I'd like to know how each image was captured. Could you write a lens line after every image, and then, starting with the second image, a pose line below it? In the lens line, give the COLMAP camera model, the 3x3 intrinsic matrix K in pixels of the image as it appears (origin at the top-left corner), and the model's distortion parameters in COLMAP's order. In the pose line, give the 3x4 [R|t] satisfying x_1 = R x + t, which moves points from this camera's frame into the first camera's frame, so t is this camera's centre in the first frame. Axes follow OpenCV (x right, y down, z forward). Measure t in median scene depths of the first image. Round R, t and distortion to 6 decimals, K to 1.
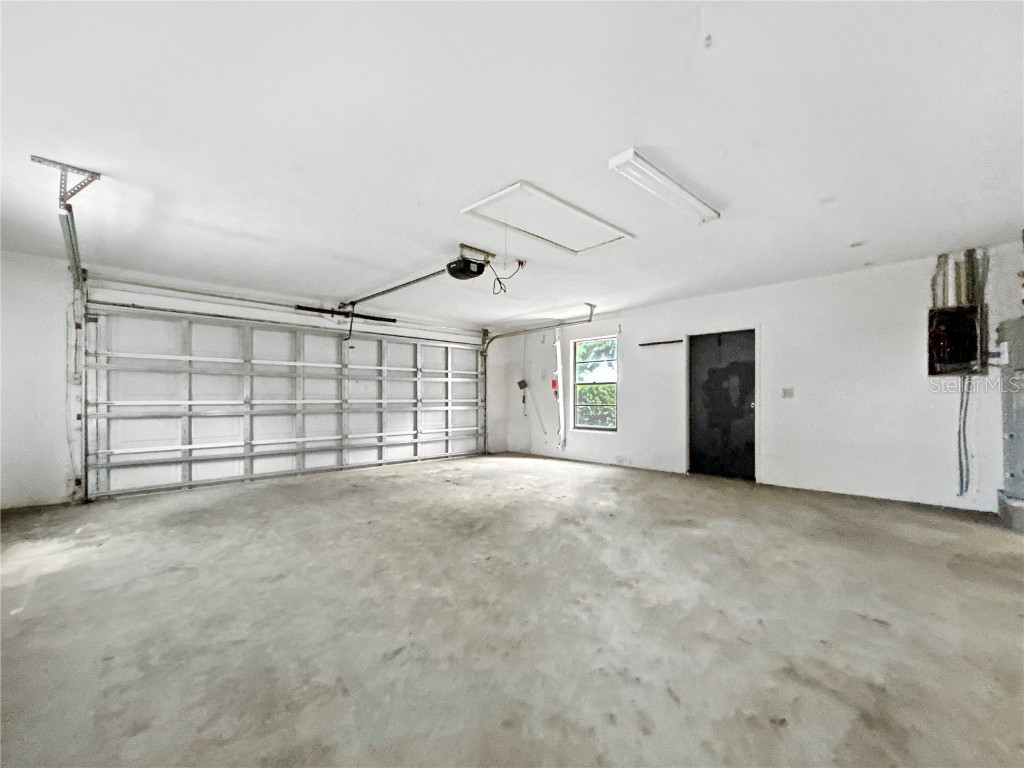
lens RADIAL K [[422.7, 0, 511.3], [0, 422.7, 391.0], [0, 0, 1]] dist [-0.001514, -0.000055]
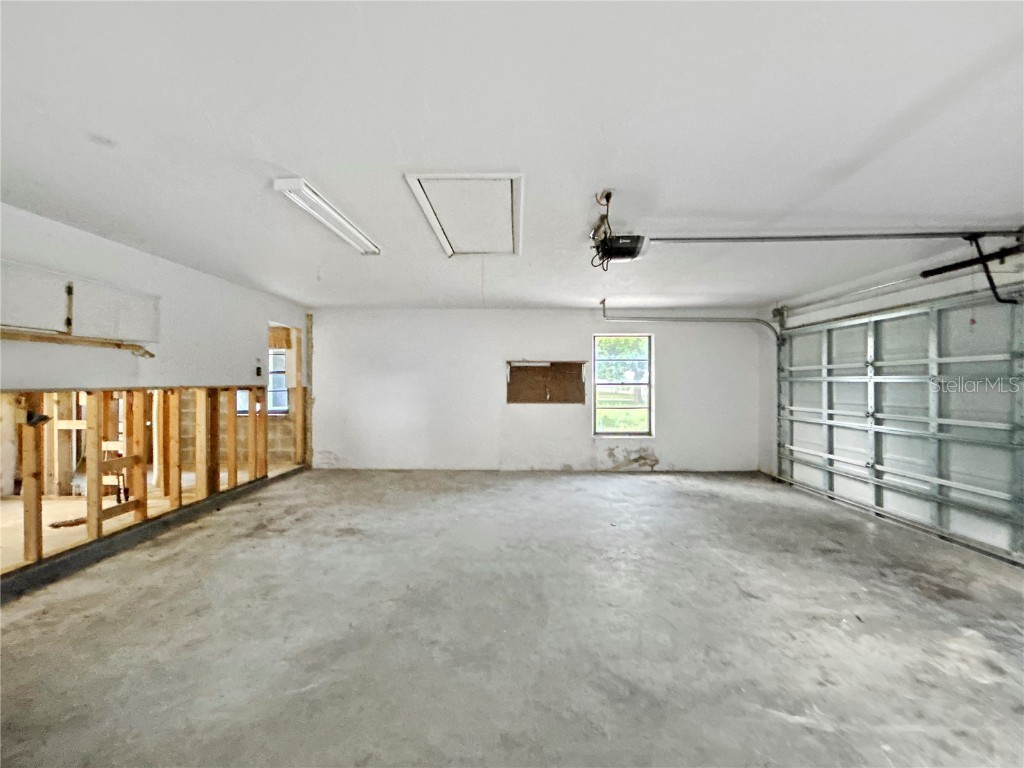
lens RADIAL K [[422.7, 0, 511.3], [0, 422.7, 391.0], [0, 0, 1]] dist [-0.001514, -0.000055]
pose [[-0.708032, 0.015791, -0.706004, 0.513056], [0.014671, 0.999863, 0.007651, -0.043726], [0.706028, -0.004941, -0.708167, 1.299674]]
